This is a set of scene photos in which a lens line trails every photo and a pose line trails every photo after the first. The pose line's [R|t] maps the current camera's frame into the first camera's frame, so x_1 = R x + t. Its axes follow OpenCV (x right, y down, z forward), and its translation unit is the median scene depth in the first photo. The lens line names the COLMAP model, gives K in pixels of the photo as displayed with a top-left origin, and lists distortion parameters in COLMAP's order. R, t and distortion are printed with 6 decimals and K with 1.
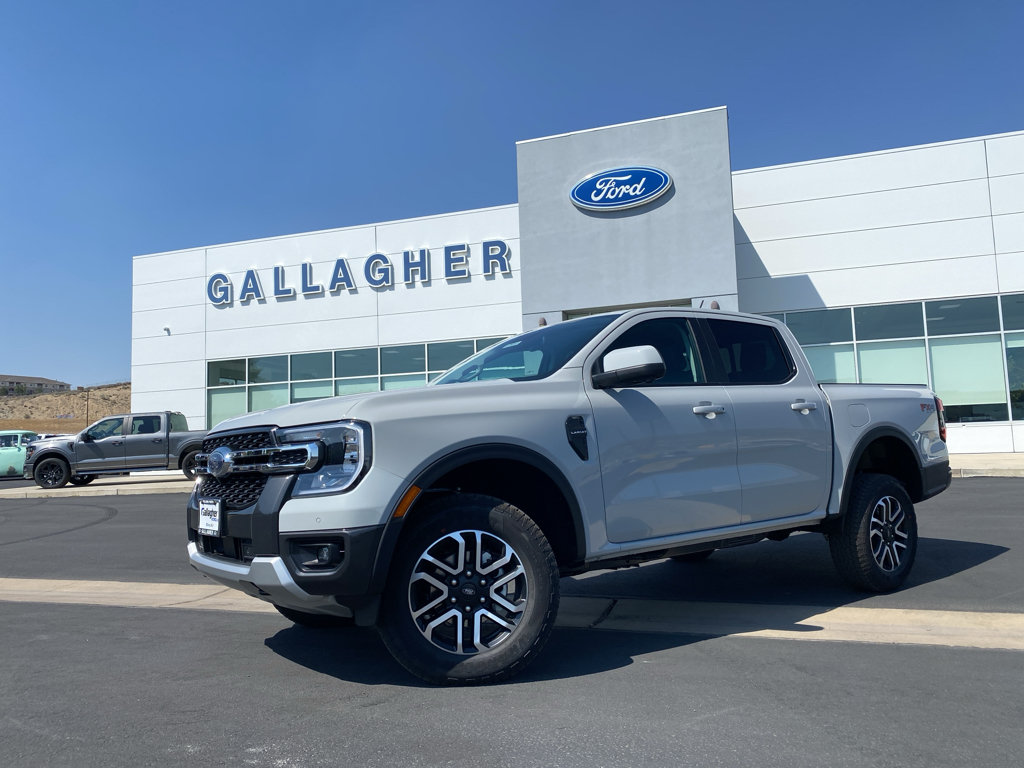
lens RADIAL K [[749.9, 0, 513.2], [0, 749.9, 392.2], [0, 0, 1]] dist [0.109251, -0.188647]
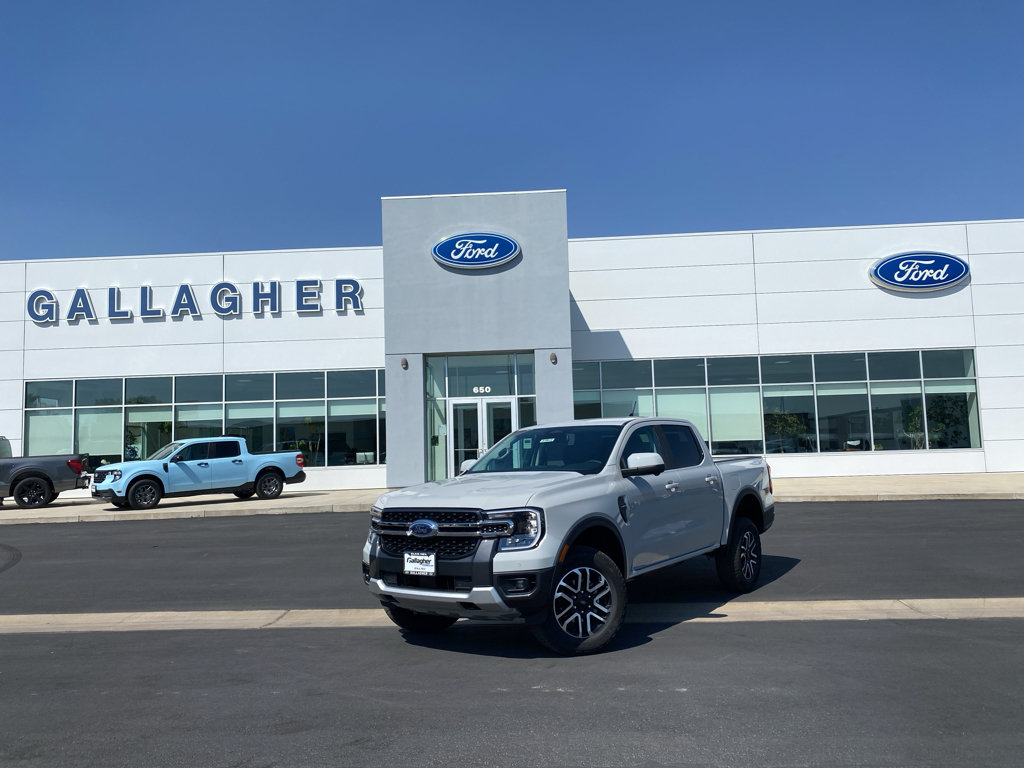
lens RADIAL K [[754.9, 0, 512.0], [0, 754.9, 384.0], [0, 0, 1]] dist [0.009106, 0.000759]
pose [[0.958993, 0.031357, 0.281689, -0.122913], [-0.023318, 0.999221, -0.031846, -0.030971], [-0.282468, 0.023971, 0.958977, -0.109750]]
